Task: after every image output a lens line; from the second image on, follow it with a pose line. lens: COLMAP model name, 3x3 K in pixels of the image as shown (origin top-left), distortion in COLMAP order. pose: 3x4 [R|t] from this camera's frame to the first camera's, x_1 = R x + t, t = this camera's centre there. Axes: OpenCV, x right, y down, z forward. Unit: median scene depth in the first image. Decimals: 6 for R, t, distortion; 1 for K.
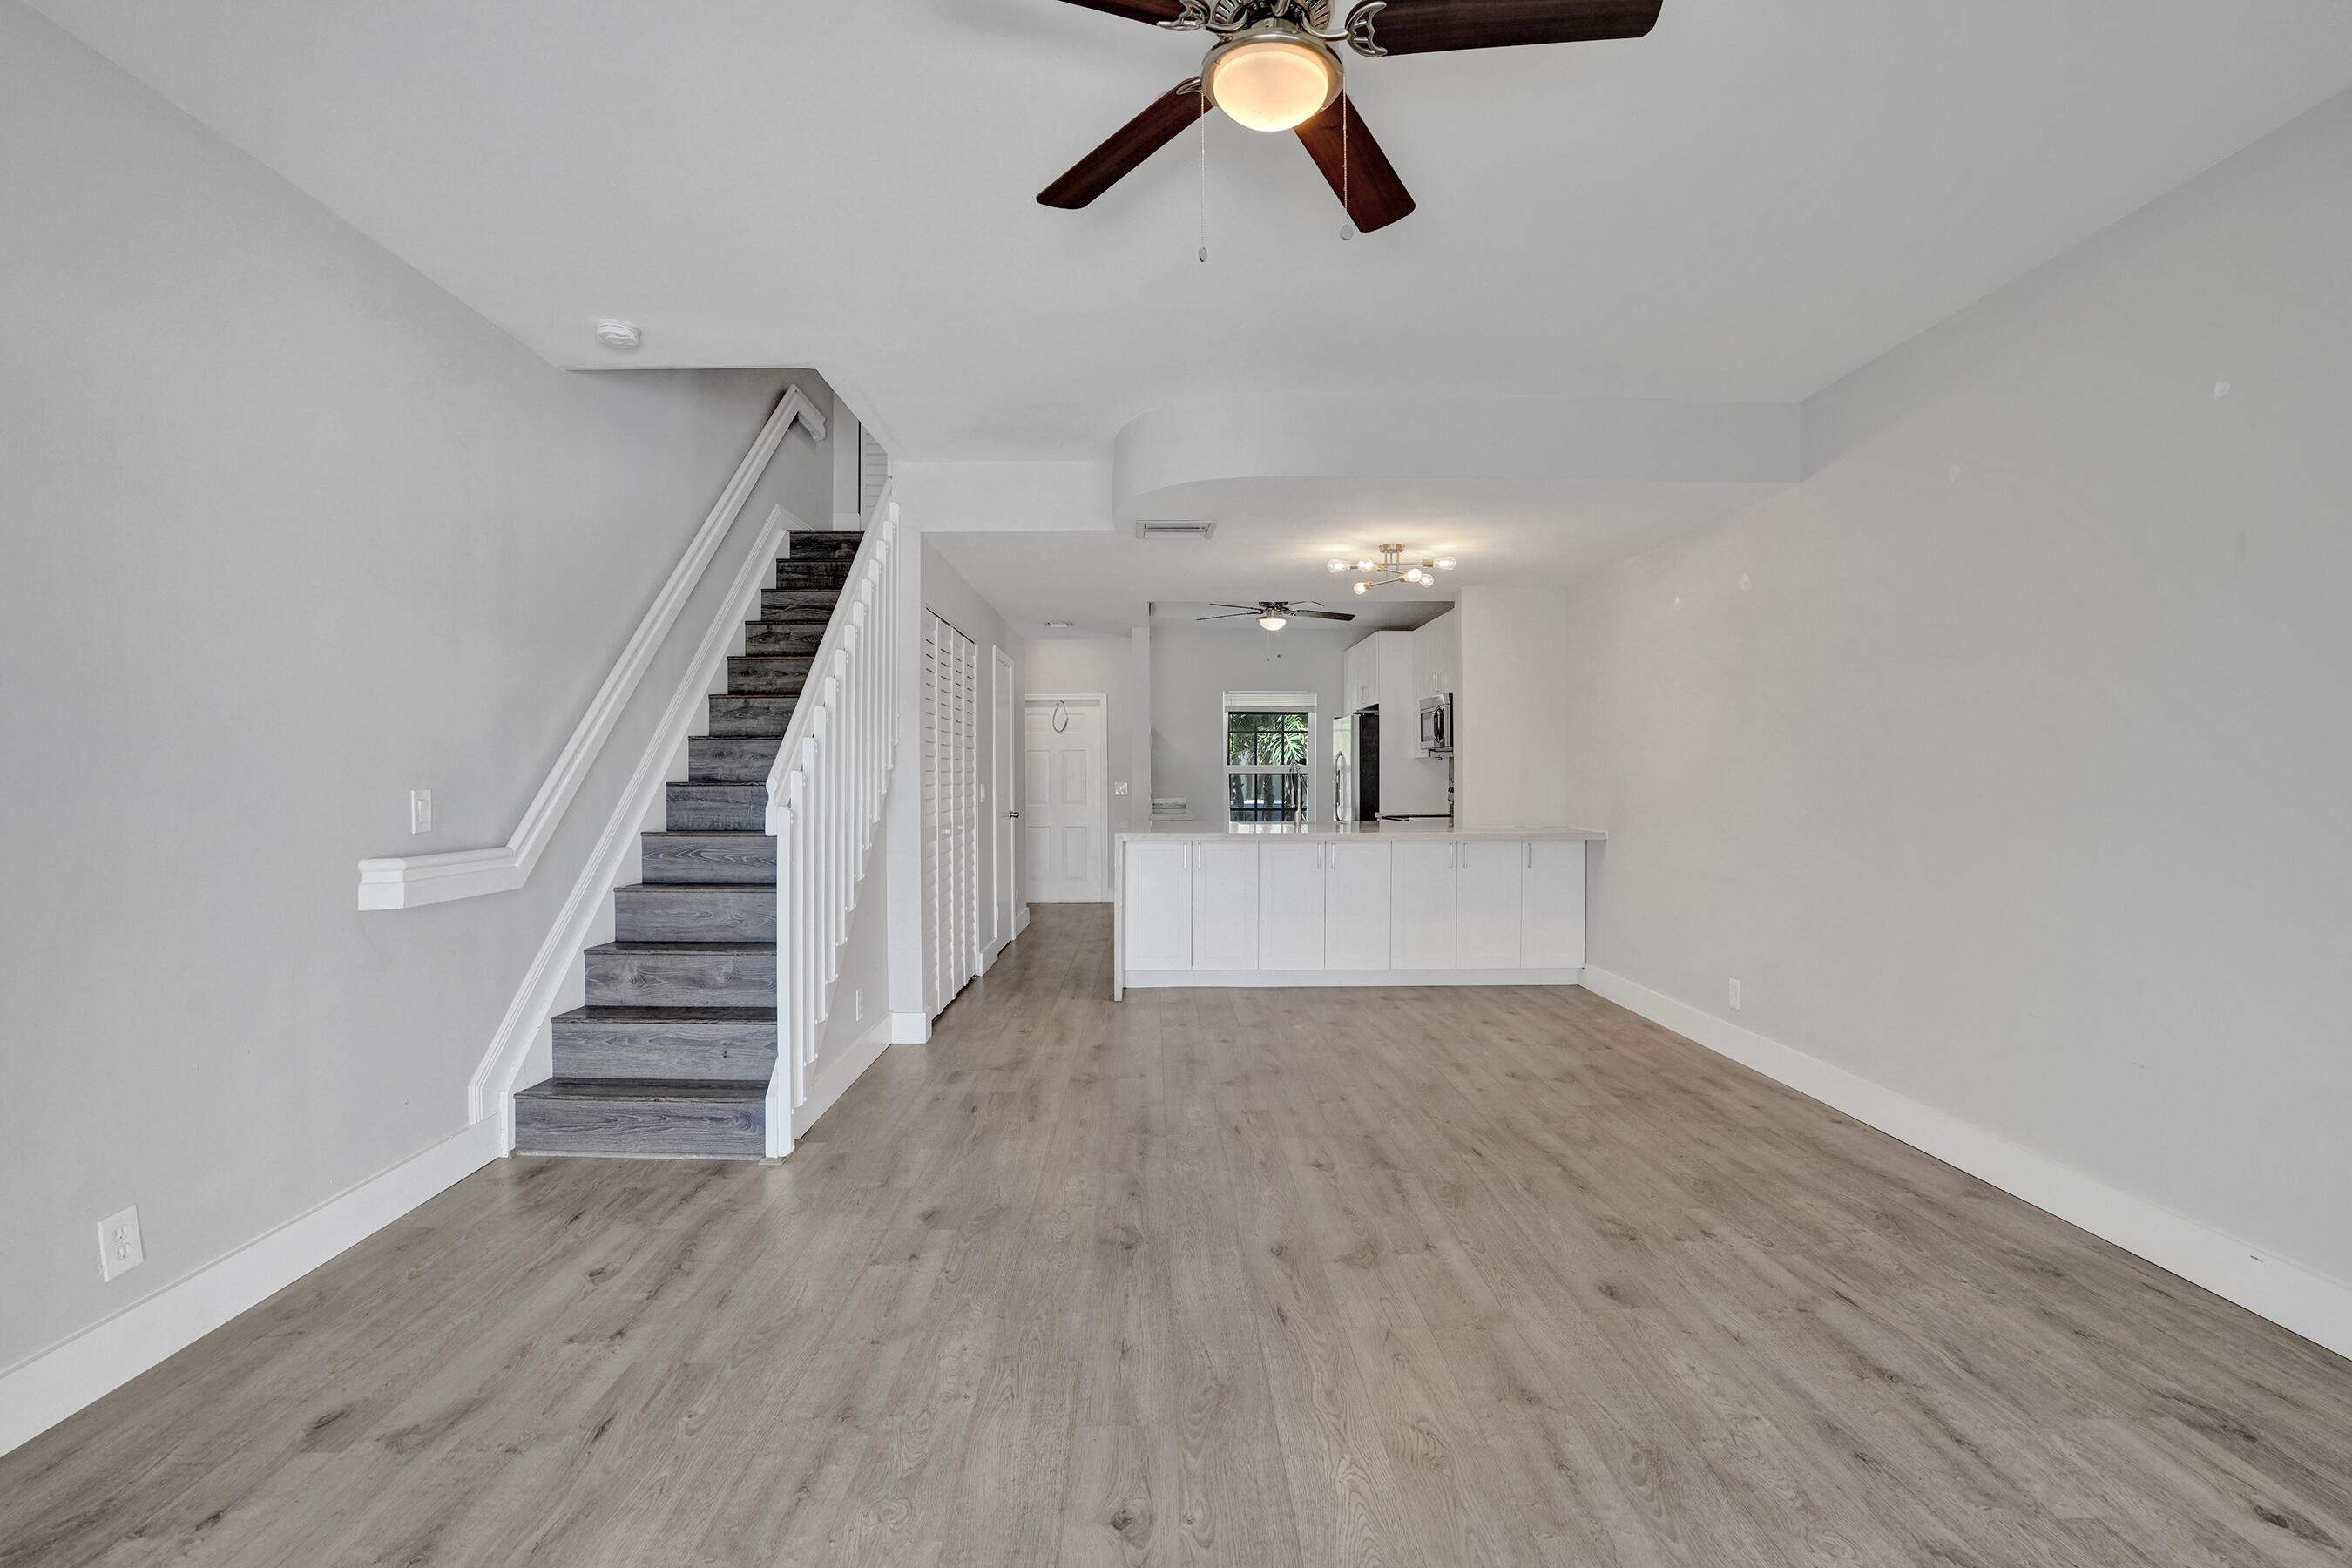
lens RADIAL K [[1072.4, 0, 1147.5], [0, 1072.4, 776.7], [0, 0, 1]] dist [-0.056257, 0.017770]
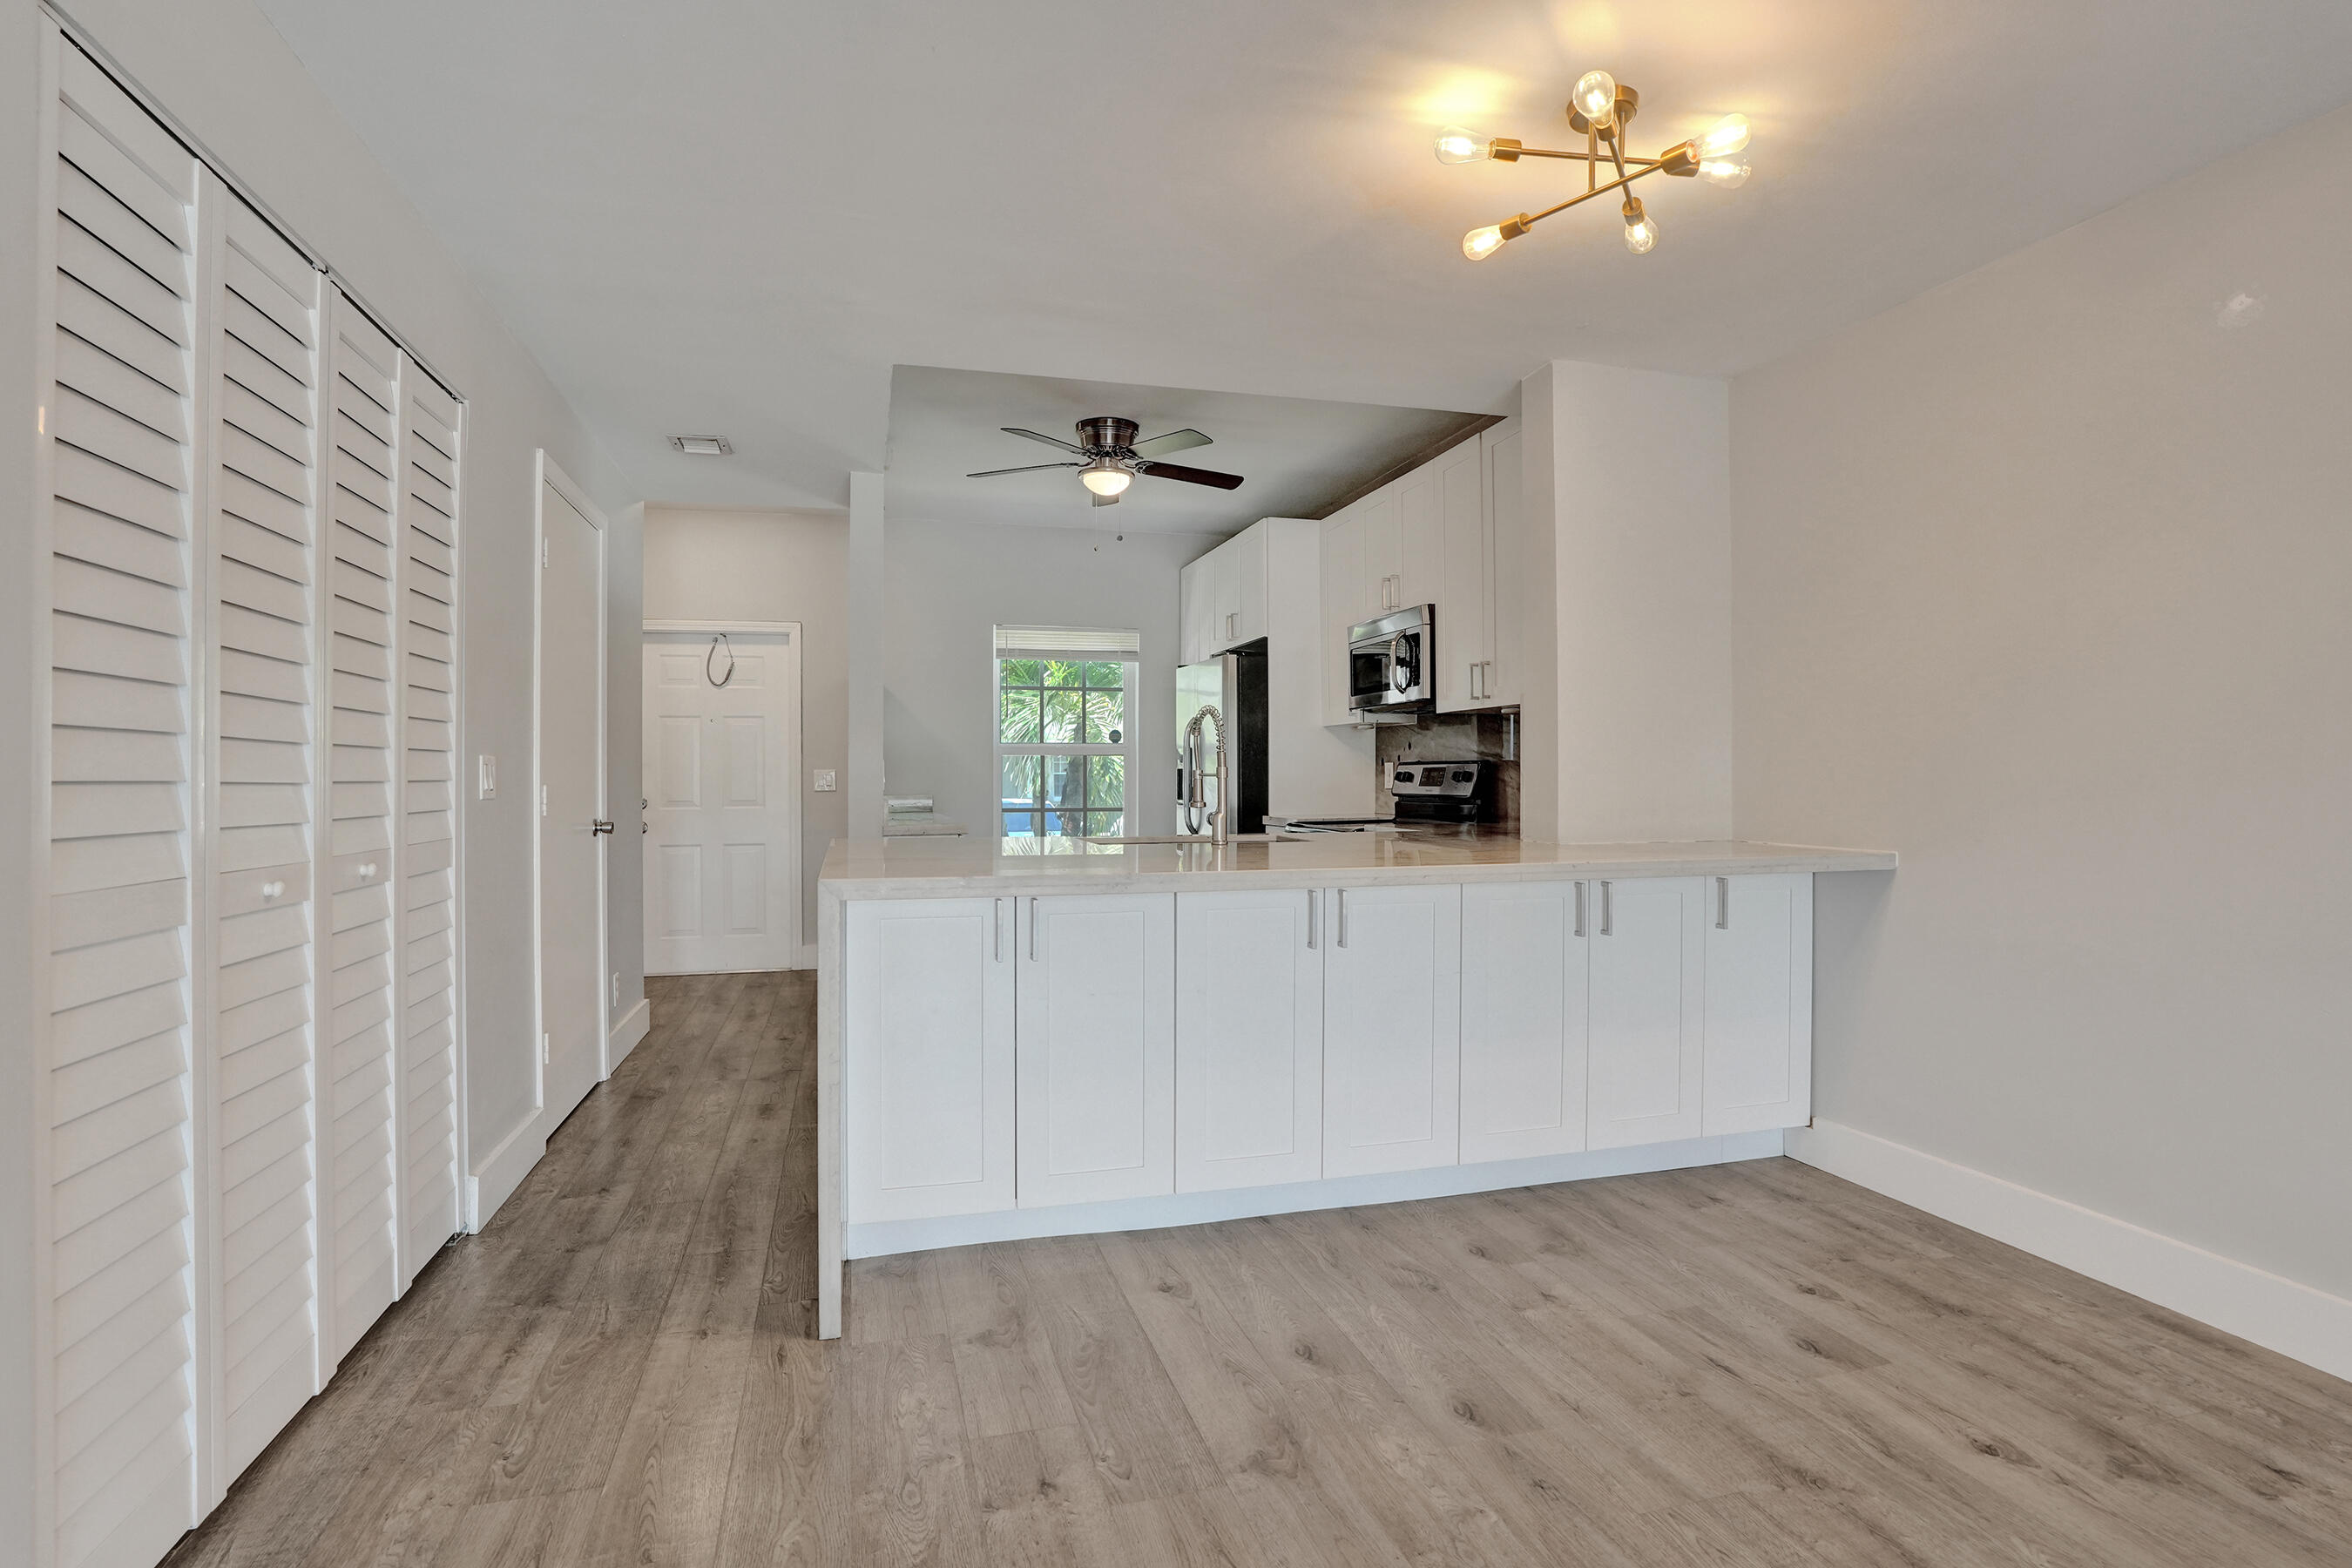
lens RADIAL K [[1141.5, 0, 1189.3], [0, 1141.5, 780.3], [0, 0, 1]] dist [-0.073164, 0.031148]
pose [[0.959278, -0.005418, 0.282412, -0.024520], [0.003913, 0.999975, 0.005894, 0.022924], [-0.282437, -0.004549, 0.959275, 0.922895]]
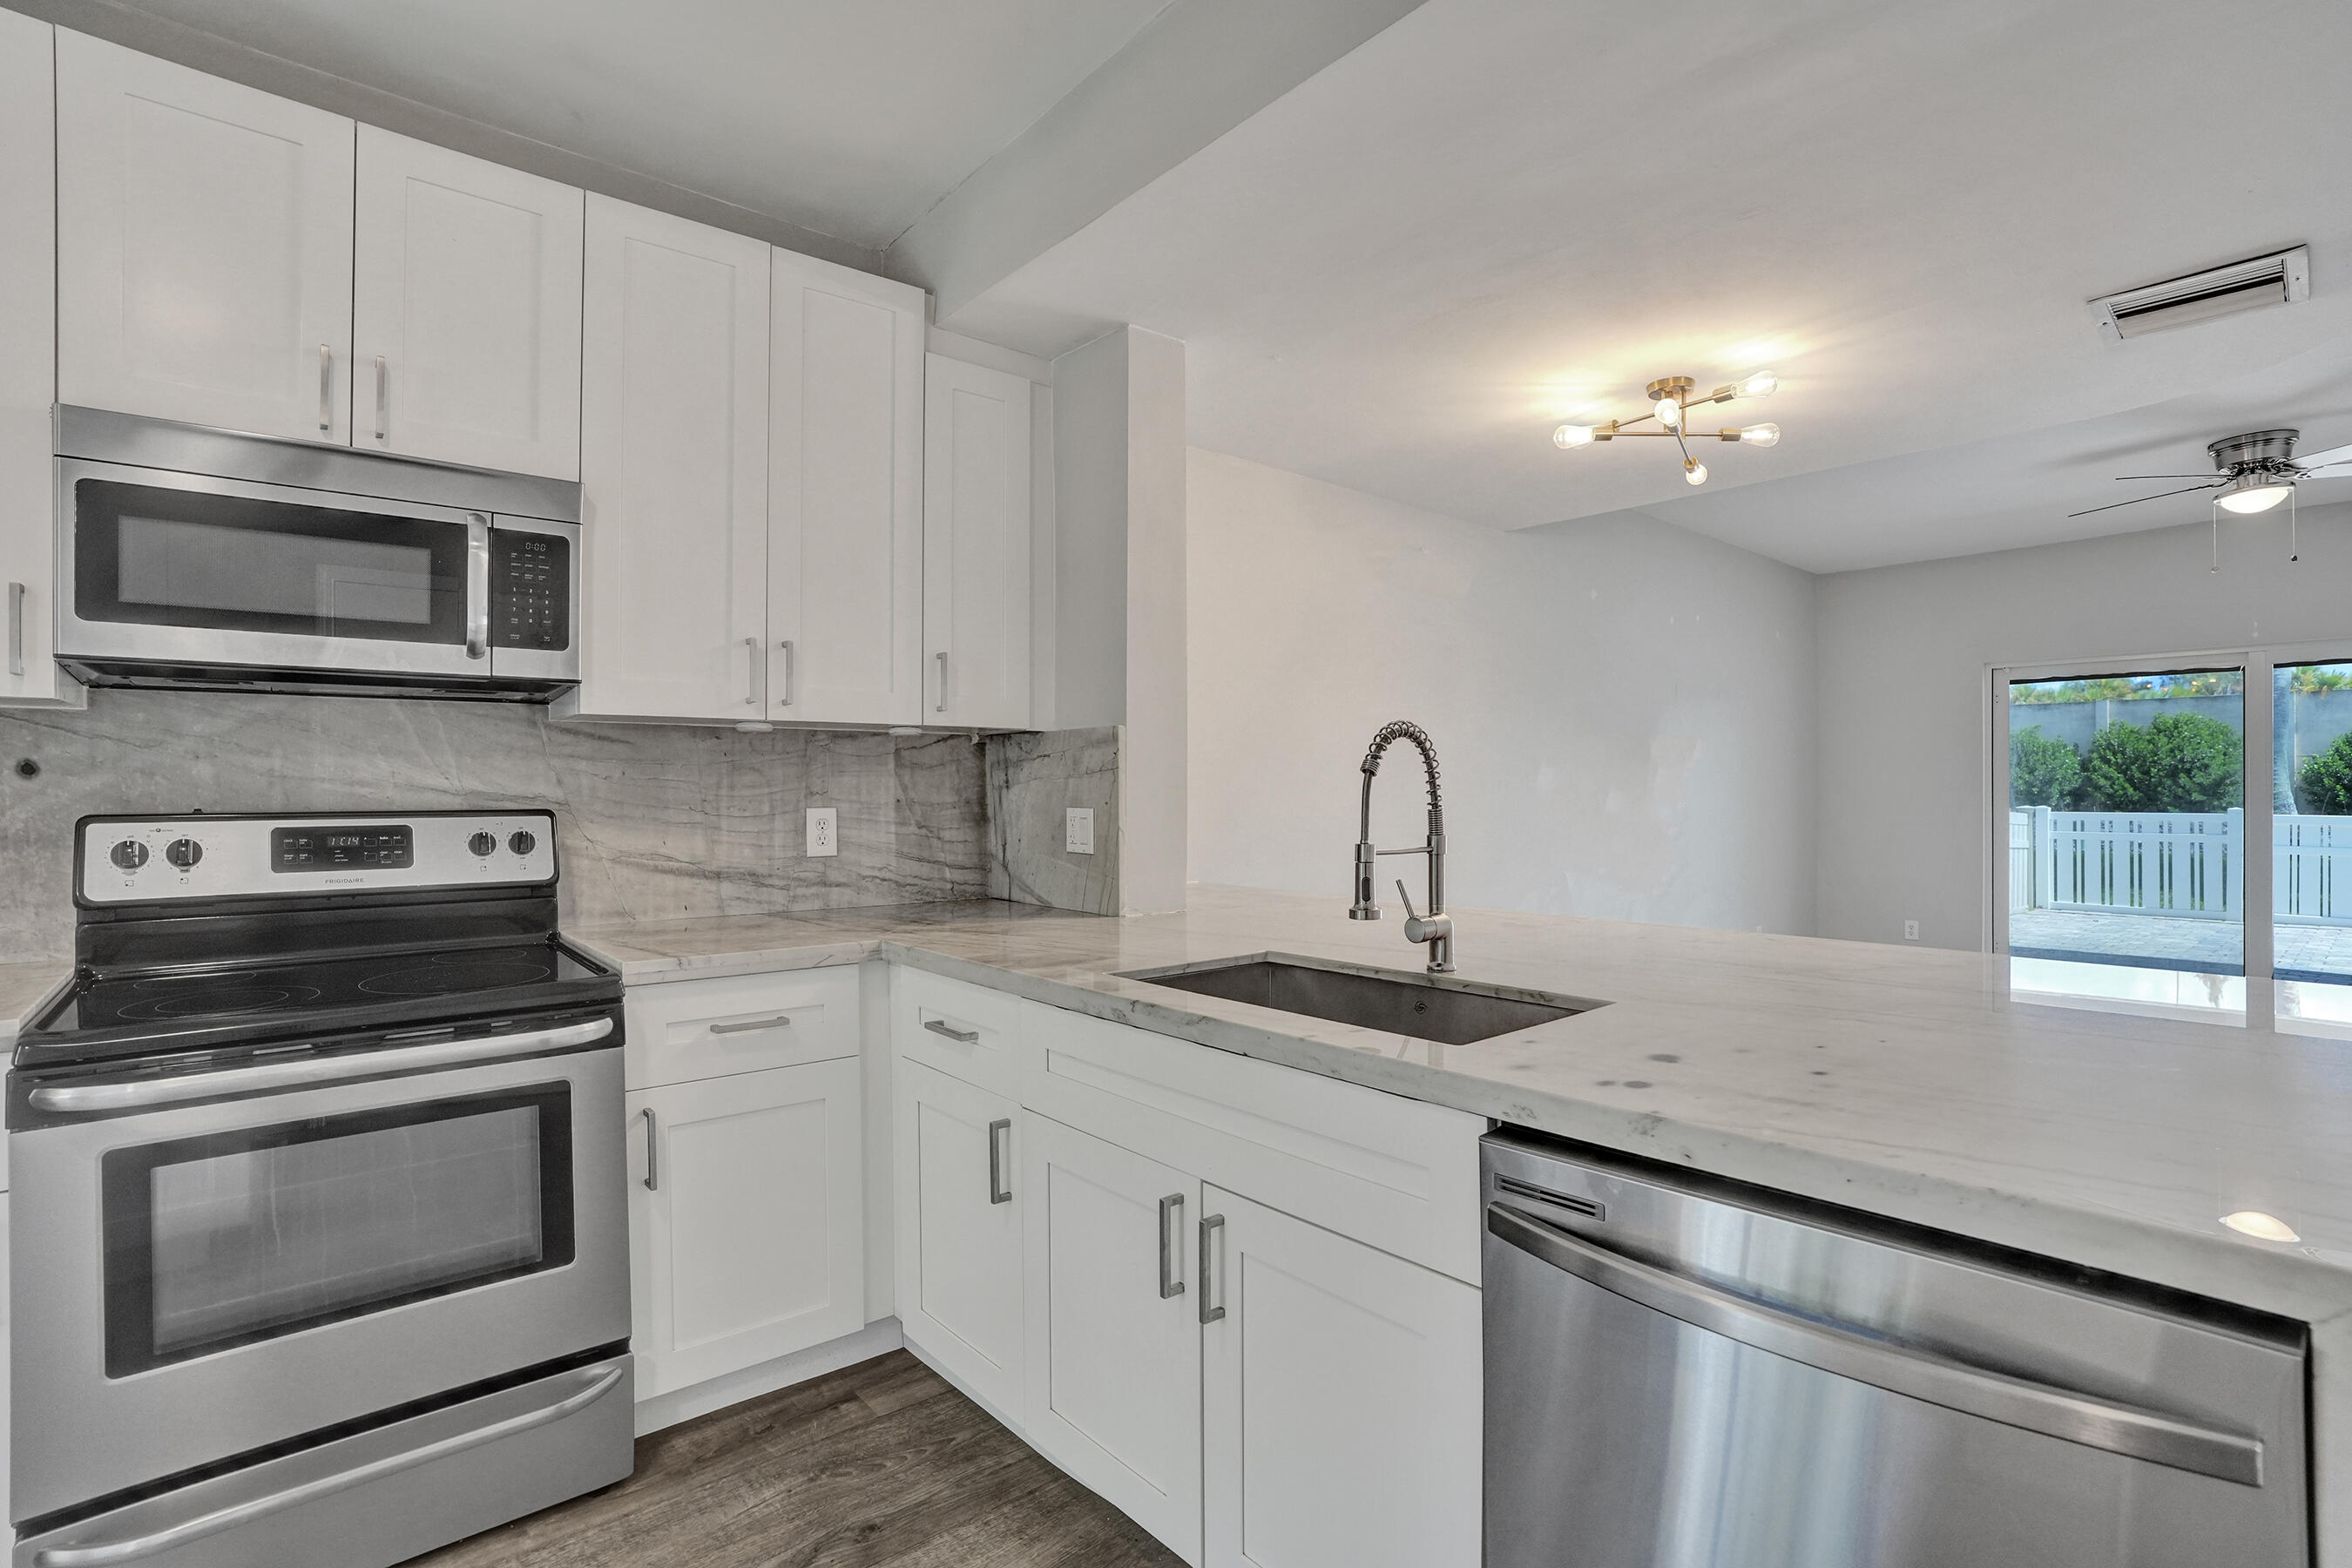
lens RADIAL K [[1093.4, 0, 1163.3], [0, 1093.4, 787.5], [0, 0, 1]] dist [-0.067270, 0.025677]
pose [[-0.646051, 0.000959, 0.763294, -0.043325], [0.000112, 0.999999, -0.001162, -0.003191], [-0.763294, -0.000665, -0.646051, 2.179824]]
